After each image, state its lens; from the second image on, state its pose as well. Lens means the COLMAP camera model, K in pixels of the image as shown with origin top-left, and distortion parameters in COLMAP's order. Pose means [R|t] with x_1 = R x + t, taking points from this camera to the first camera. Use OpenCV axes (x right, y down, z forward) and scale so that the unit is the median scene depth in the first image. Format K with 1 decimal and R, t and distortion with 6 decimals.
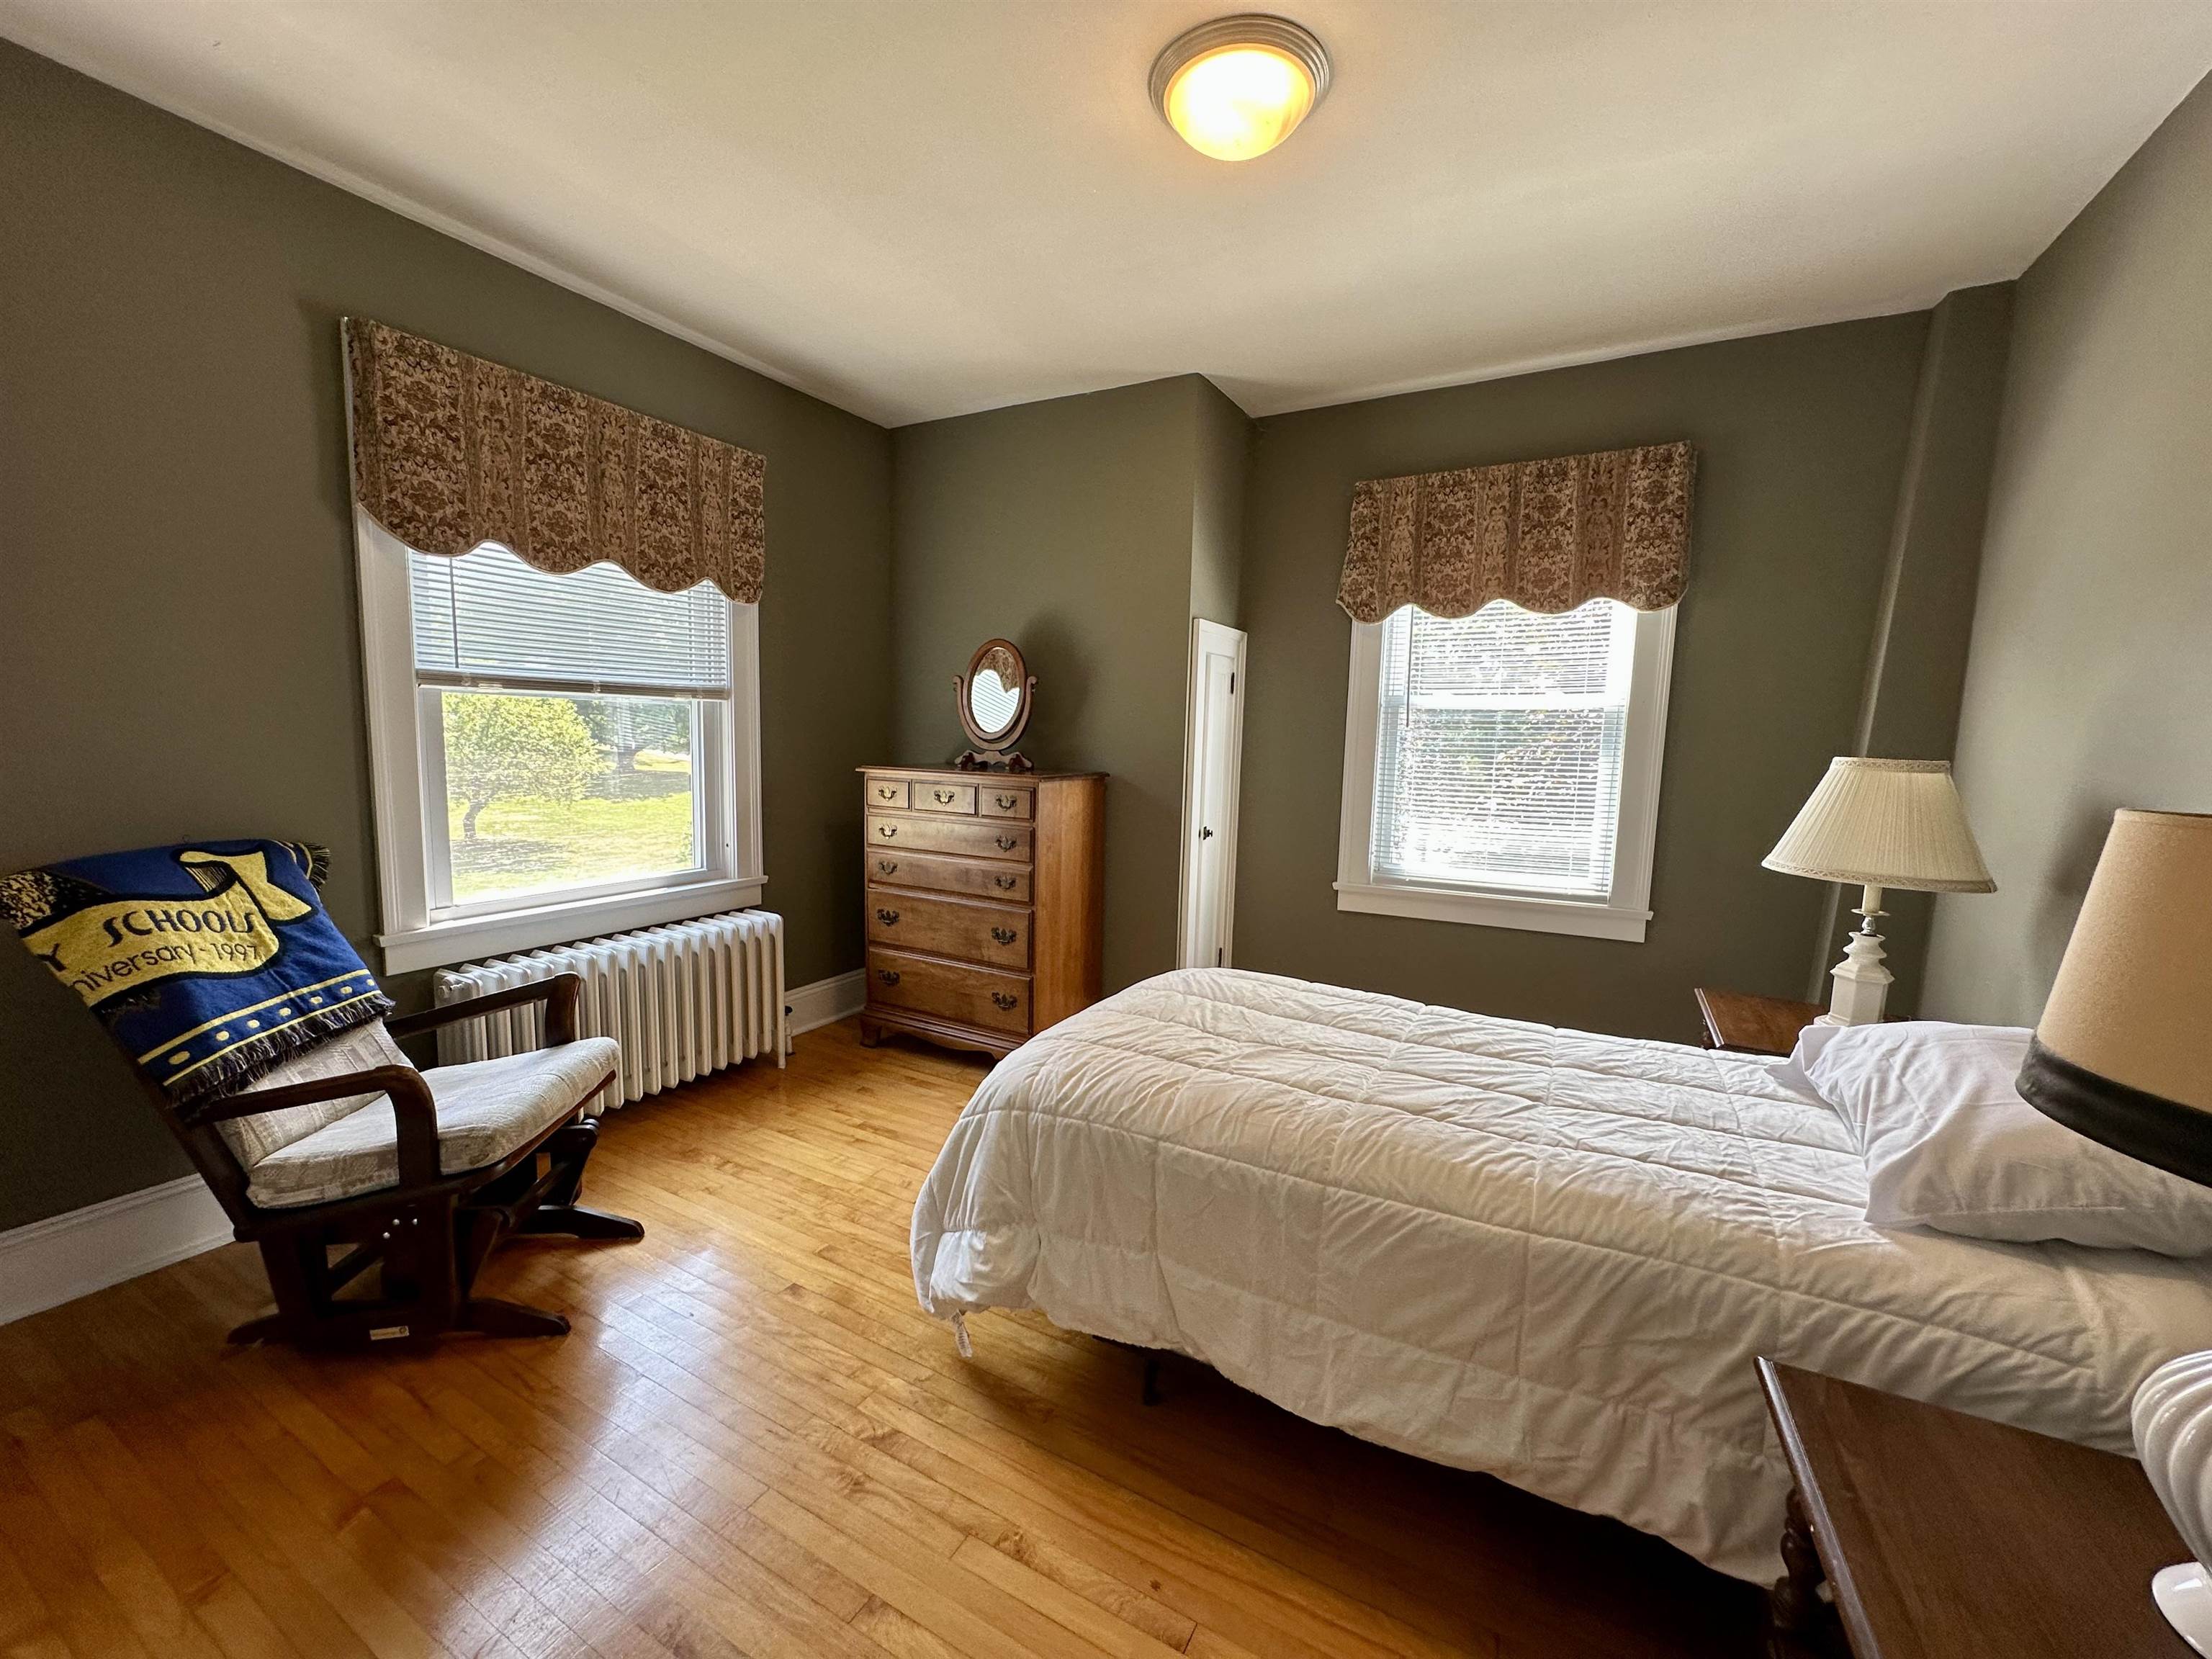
lens RADIAL K [[887.9, 0, 1106.4], [0, 887.9, 830.4], [0, 0, 1]] dist [-0.003838, 0.001099]
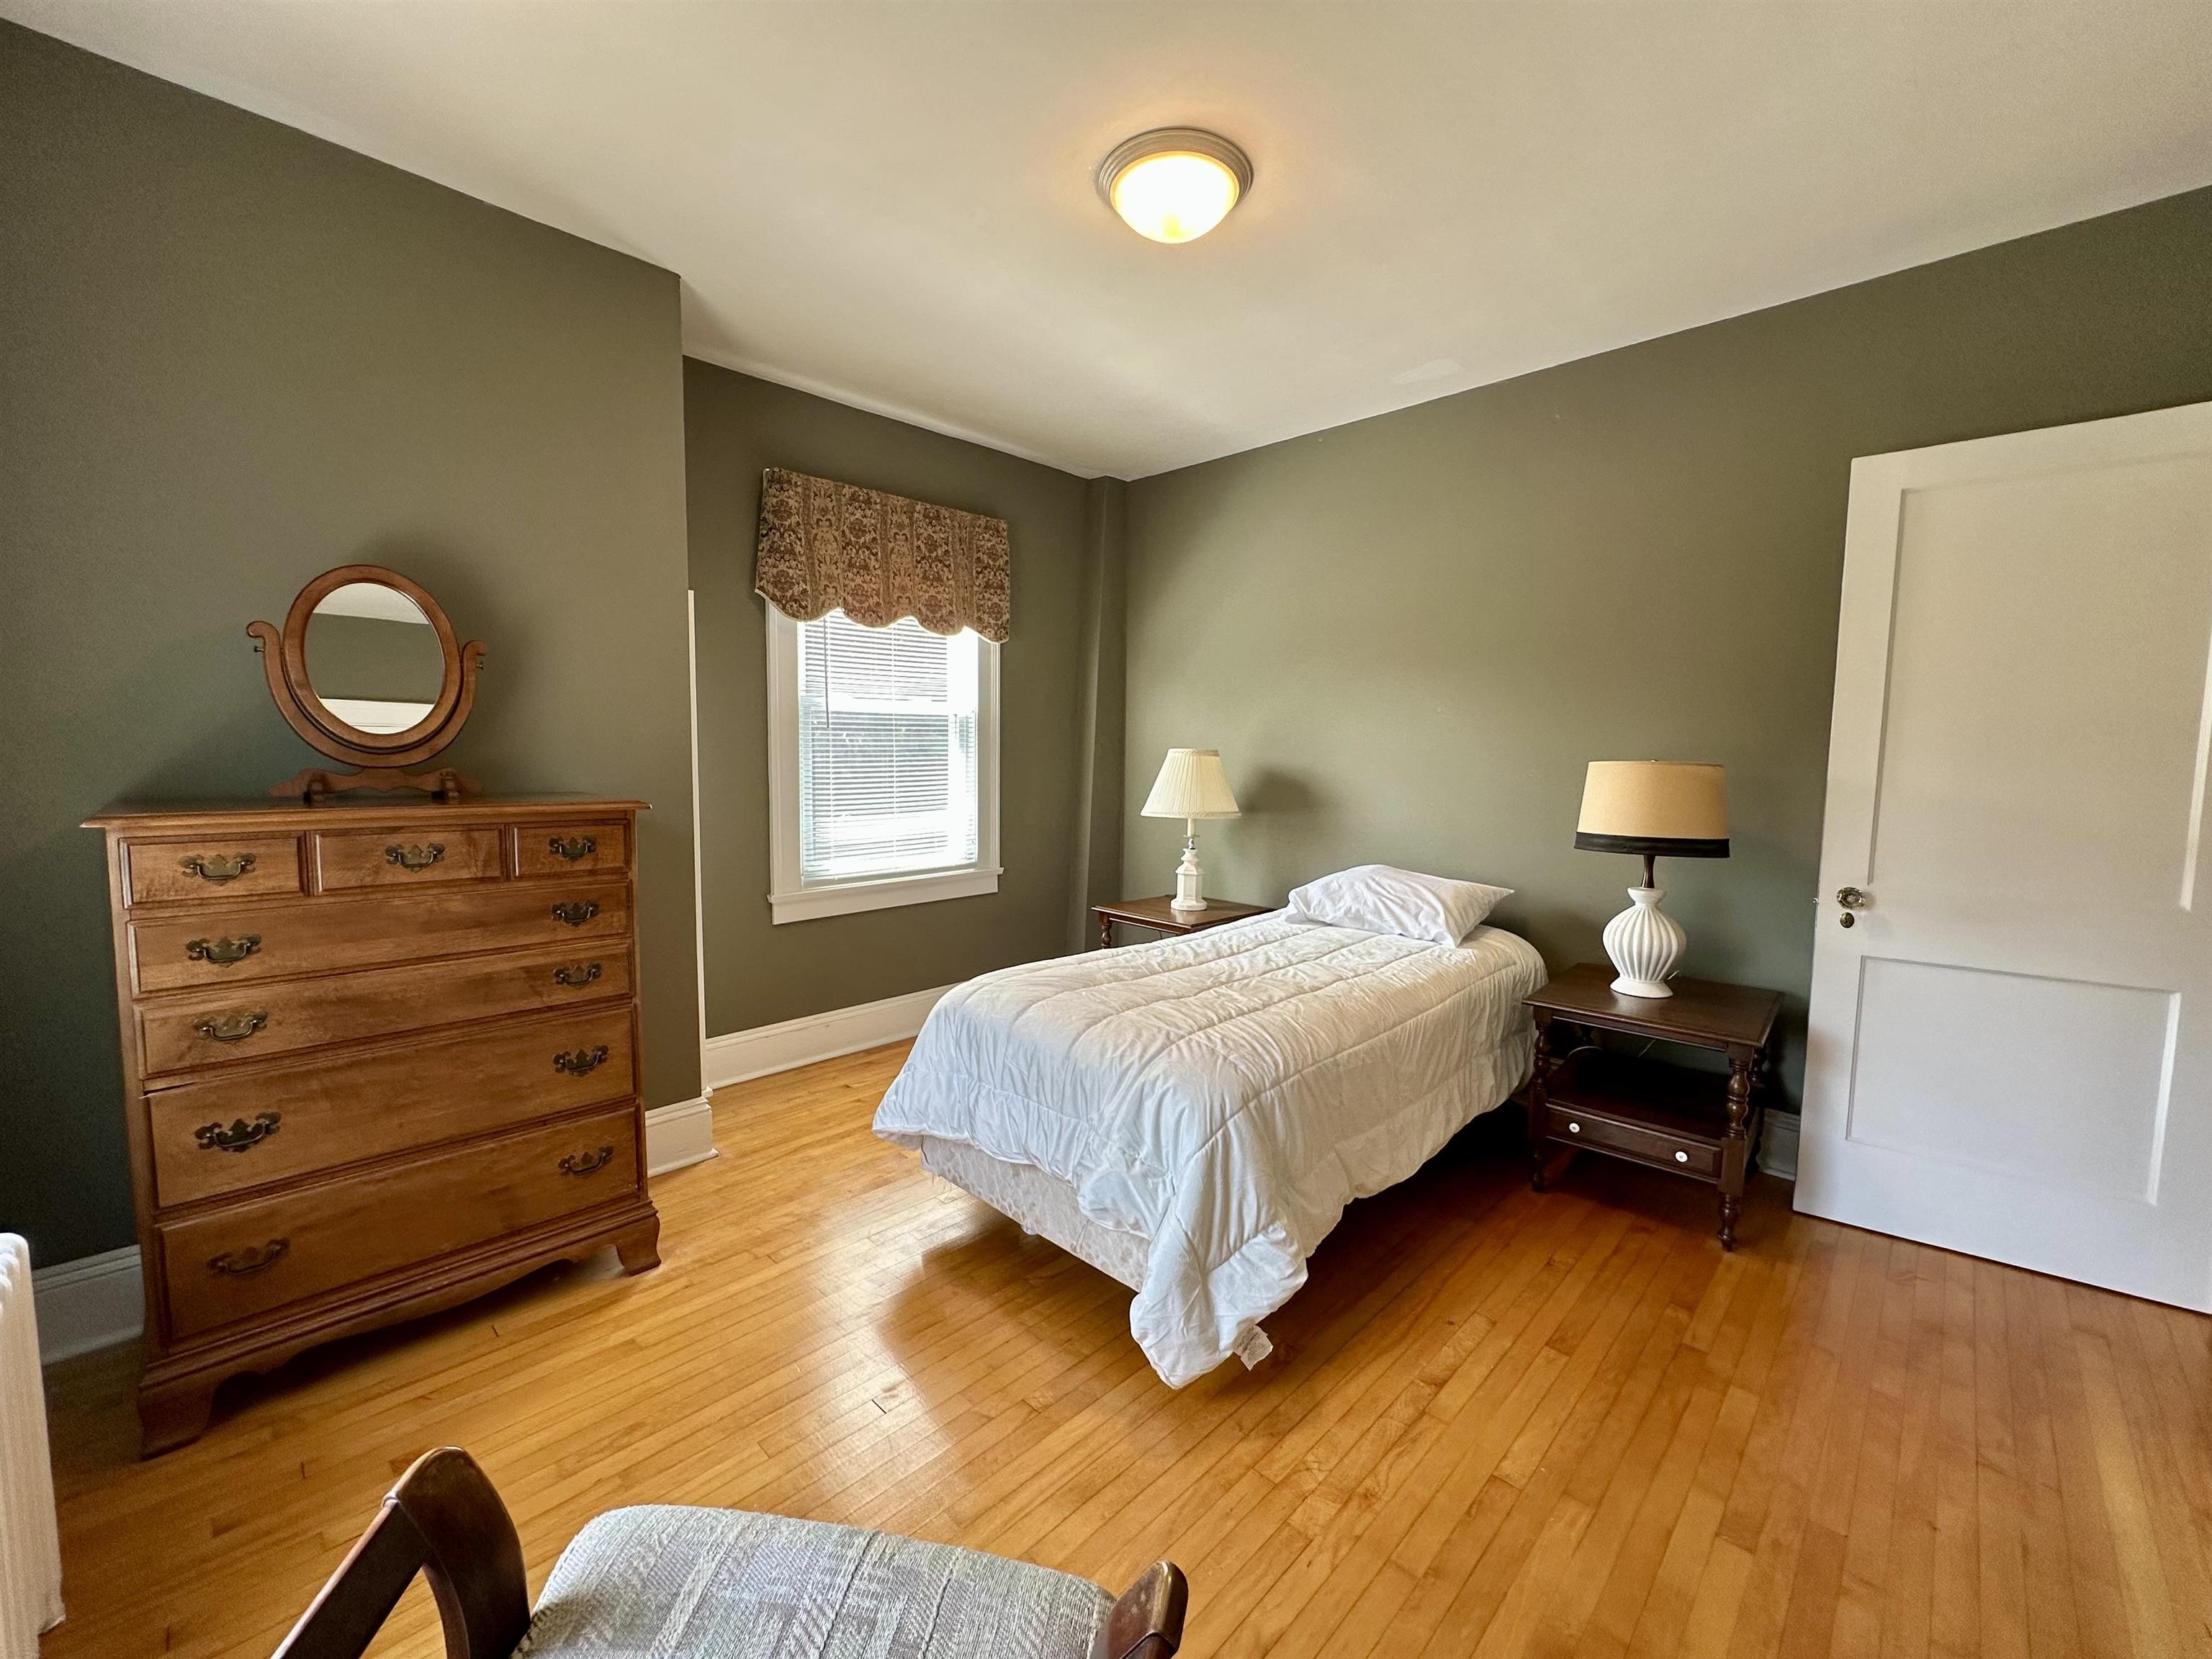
lens RADIAL K [[887.9, 0, 1110.5], [0, 887.9, 830.1], [0, 0, 1]] dist [-0.003838, 0.001099]
pose [[0.260602, -0.104796, 0.959742, -0.596979], [0.101391, 0.991565, 0.080740, -0.054228], [-0.960107, 0.076268, 0.269029, 0.460158]]
